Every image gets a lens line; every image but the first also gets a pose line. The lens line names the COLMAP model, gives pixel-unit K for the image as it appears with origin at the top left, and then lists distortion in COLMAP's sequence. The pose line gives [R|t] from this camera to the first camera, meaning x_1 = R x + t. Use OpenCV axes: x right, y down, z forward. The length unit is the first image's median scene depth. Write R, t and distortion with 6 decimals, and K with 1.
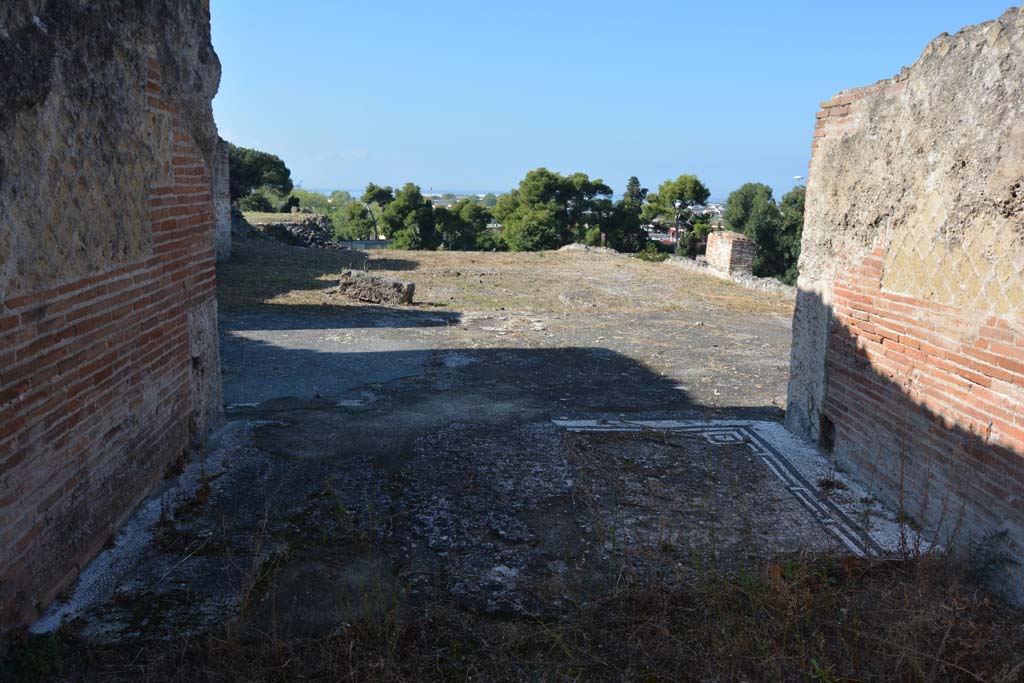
lens RADIAL K [[805.7, 0, 512.0], [0, 805.7, 341.5], [0, 0, 1]] dist [-0.161405, 0.126118]
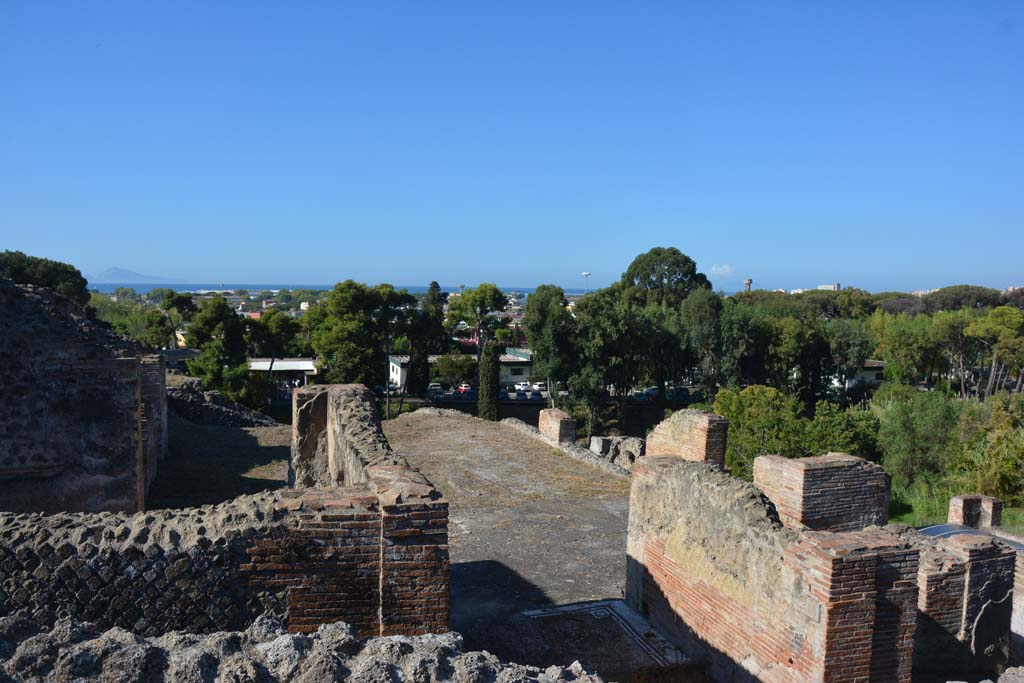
lens RADIAL K [[805.7, 0, 512.0], [0, 805.7, 341.5], [0, 0, 1]] dist [-0.161405, 0.126118]
pose [[0.968307, -0.025689, 0.248438, -0.111988], [0.053890, 0.992755, -0.107391, -0.091667], [-0.243879, 0.117376, 0.962676, -0.257156]]
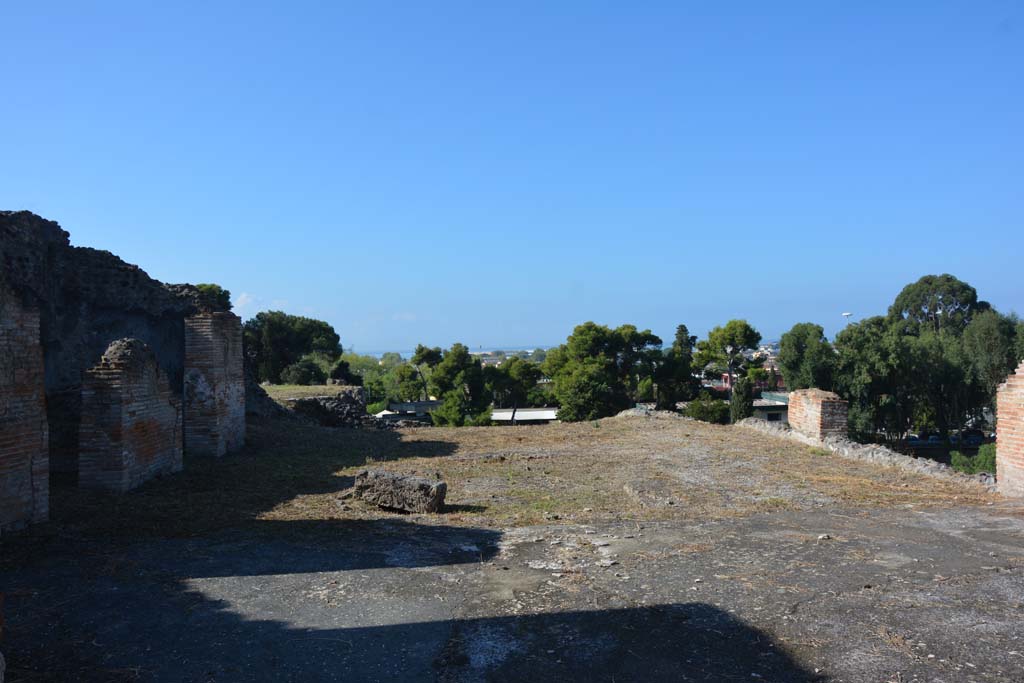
lens RADIAL K [[805.7, 0, 512.0], [0, 805.7, 341.5], [0, 0, 1]] dist [-0.161405, 0.126118]
pose [[0.996833, -0.052764, -0.059501, 0.000549], [0.040470, 0.980639, -0.191599, -0.032101], [0.068459, 0.188584, 0.979668, 0.107803]]
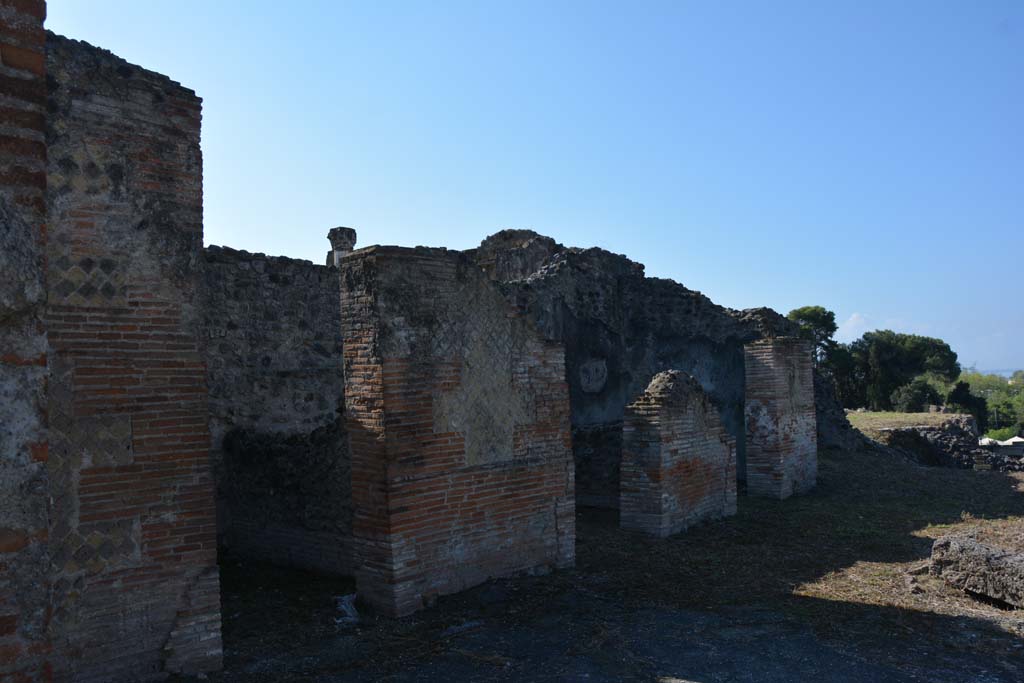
lens RADIAL K [[799.8, 0, 512.0], [0, 799.8, 341.5], [0, 0, 1]] dist [-0.166226, 0.123958]
pose [[0.693676, -0.095090, -0.713983, -0.001158], [-0.077069, 0.975759, -0.204831, -0.052999], [0.716152, 0.197112, 0.669532, 0.195014]]
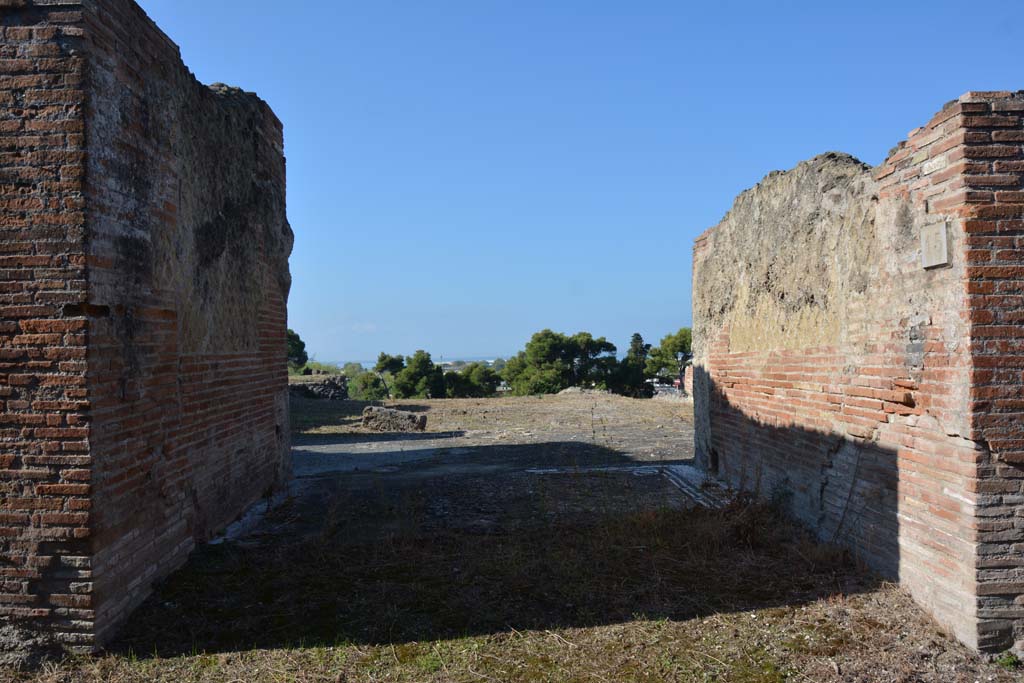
lens RADIAL K [[799.8, 0, 512.0], [0, 799.8, 341.5], [0, 0, 1]] dist [-0.166226, 0.123958]
pose [[0.998598, -0.052035, -0.009715, 0.012325], [0.049004, 0.978145, -0.202066, 0.037374], [0.020017, 0.201307, 0.979324, -0.096000]]
